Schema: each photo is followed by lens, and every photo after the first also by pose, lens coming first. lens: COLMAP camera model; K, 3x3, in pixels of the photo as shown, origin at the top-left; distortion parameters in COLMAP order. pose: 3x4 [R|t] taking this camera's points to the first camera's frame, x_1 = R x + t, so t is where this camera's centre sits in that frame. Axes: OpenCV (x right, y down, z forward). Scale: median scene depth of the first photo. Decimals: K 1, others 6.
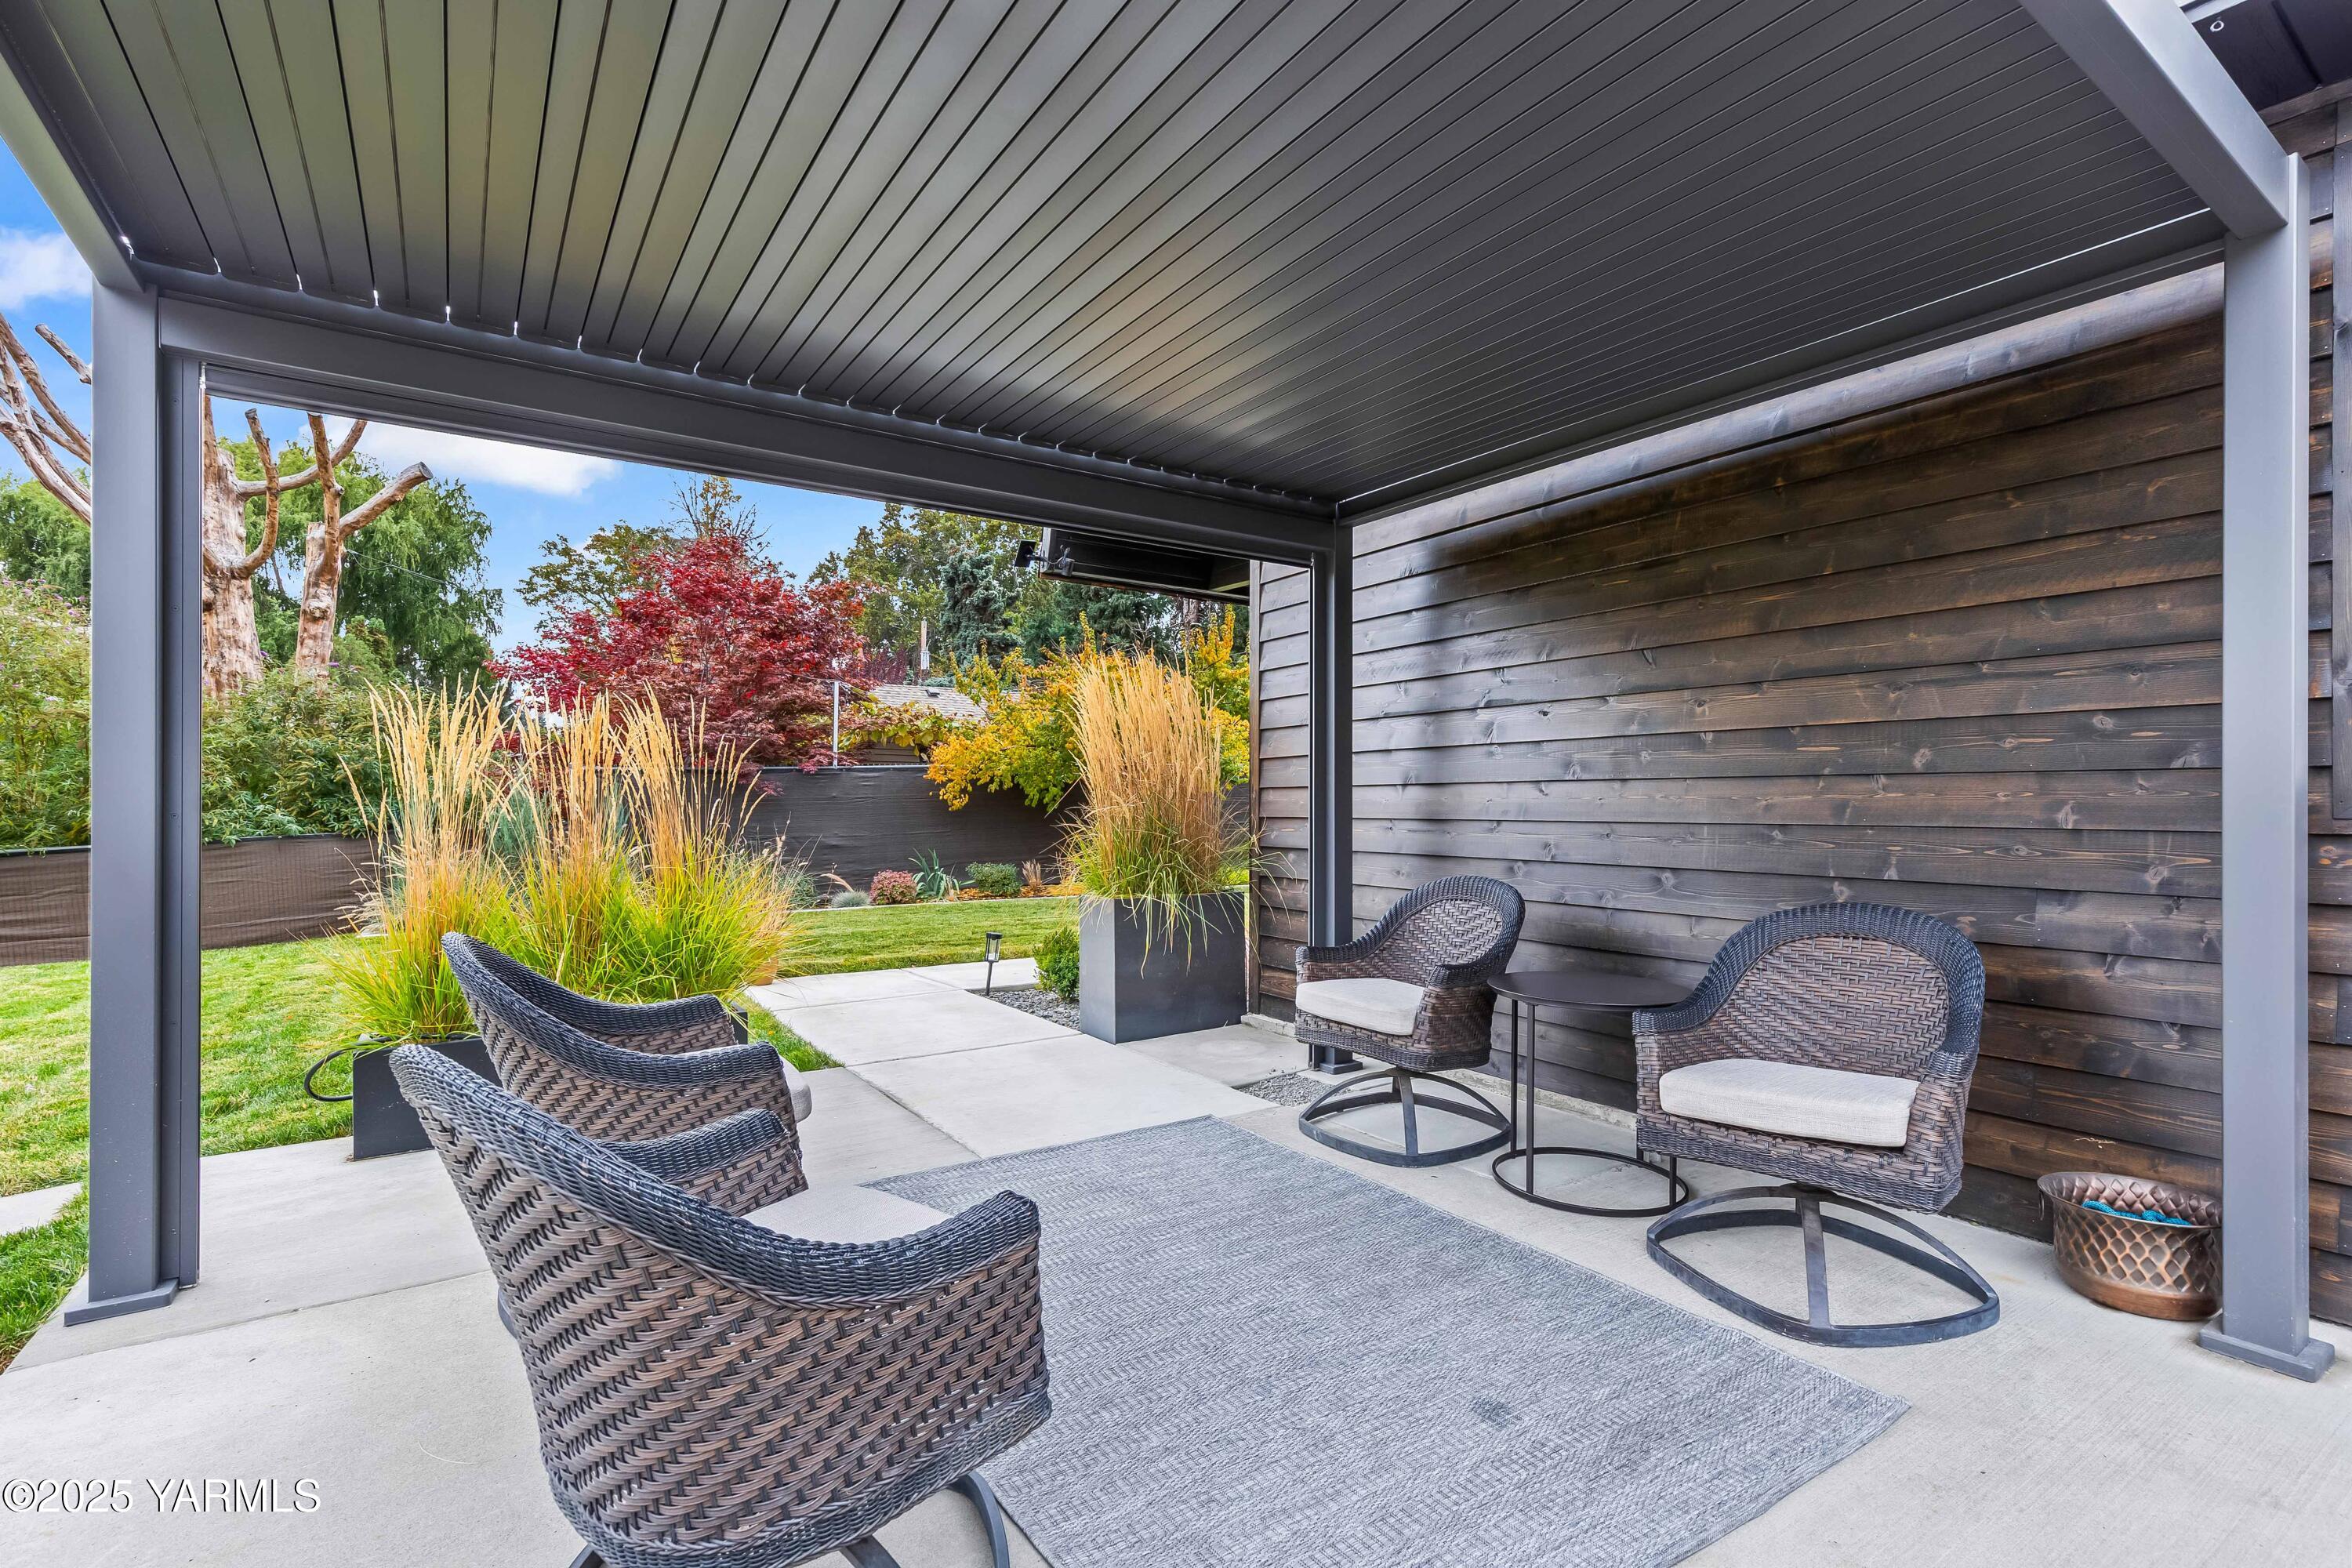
lens RADIAL K [[1060.4, 0, 1172.5], [0, 1060.4, 798.7], [0, 0, 1]] dist [0.002825, 0.000694]
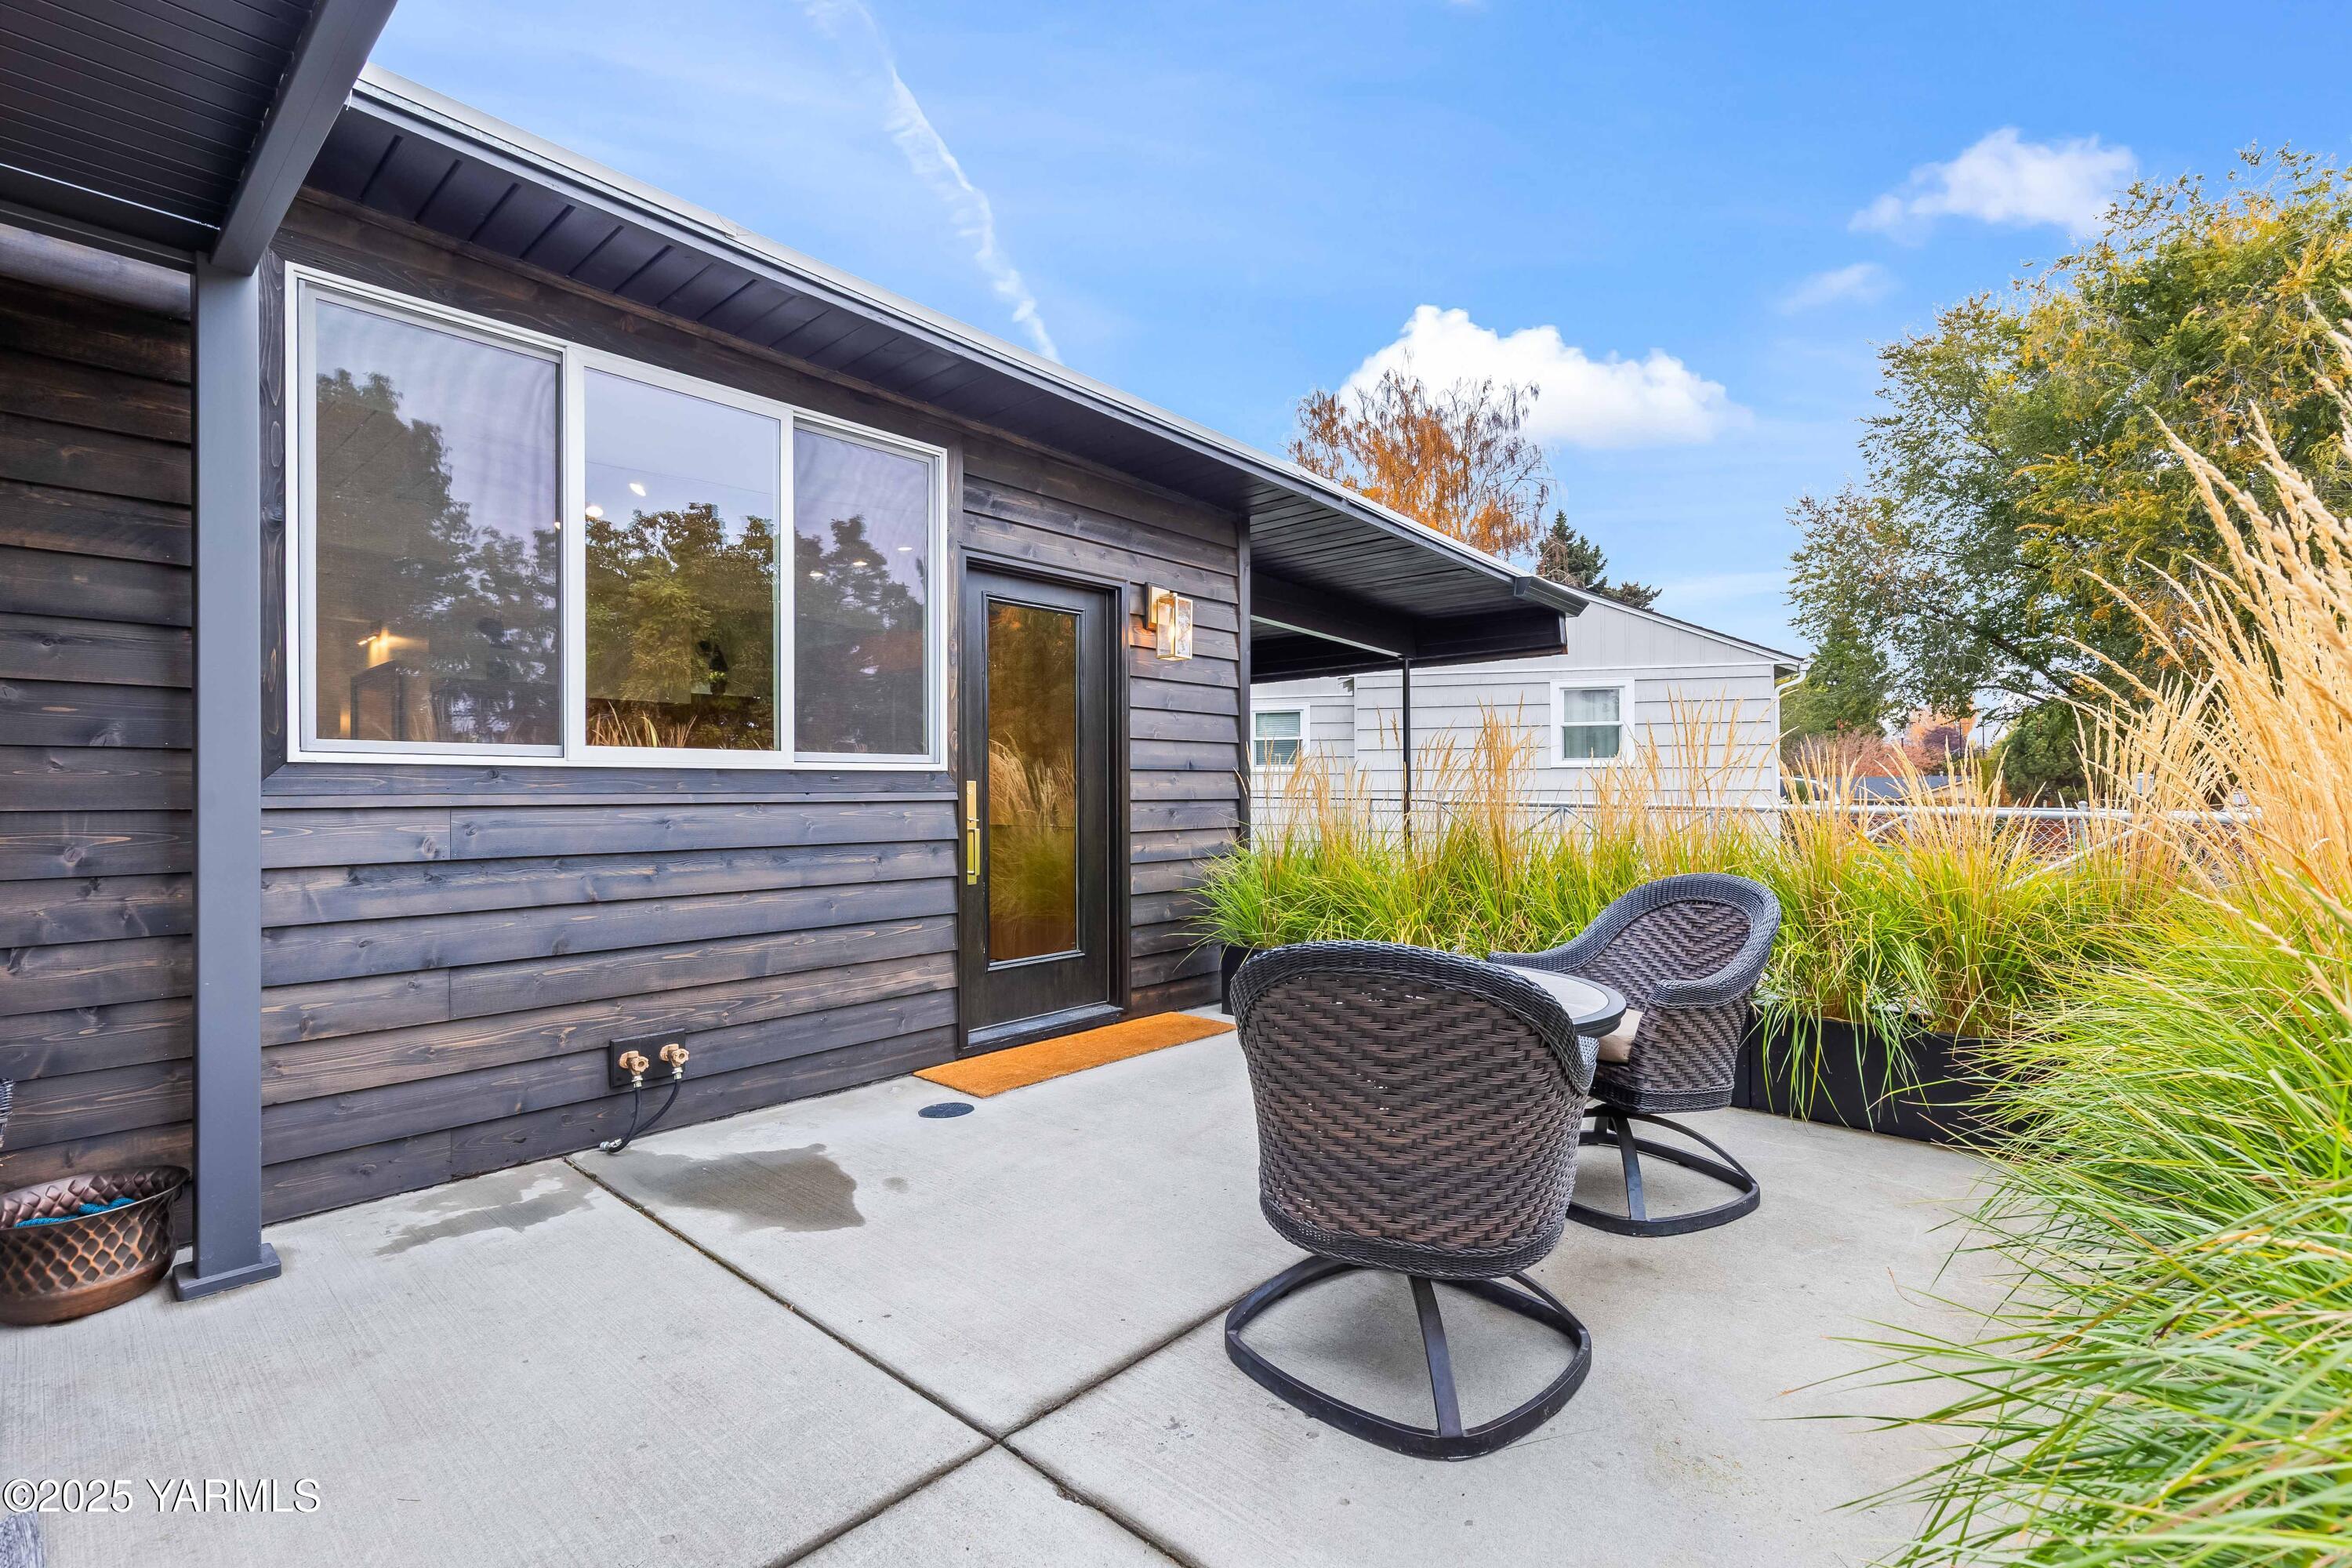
lens RADIAL K [[1060.4, 0, 1172.2], [0, 1060.4, 783.4], [0, 0, 1]] dist [0.002825, 0.000694]
pose [[-0.252461, 0.003326, 0.967601, -0.258551], [-0.003627, 0.999984, -0.004384, 0.005840], [-0.967600, -0.004616, -0.252445, 0.284845]]
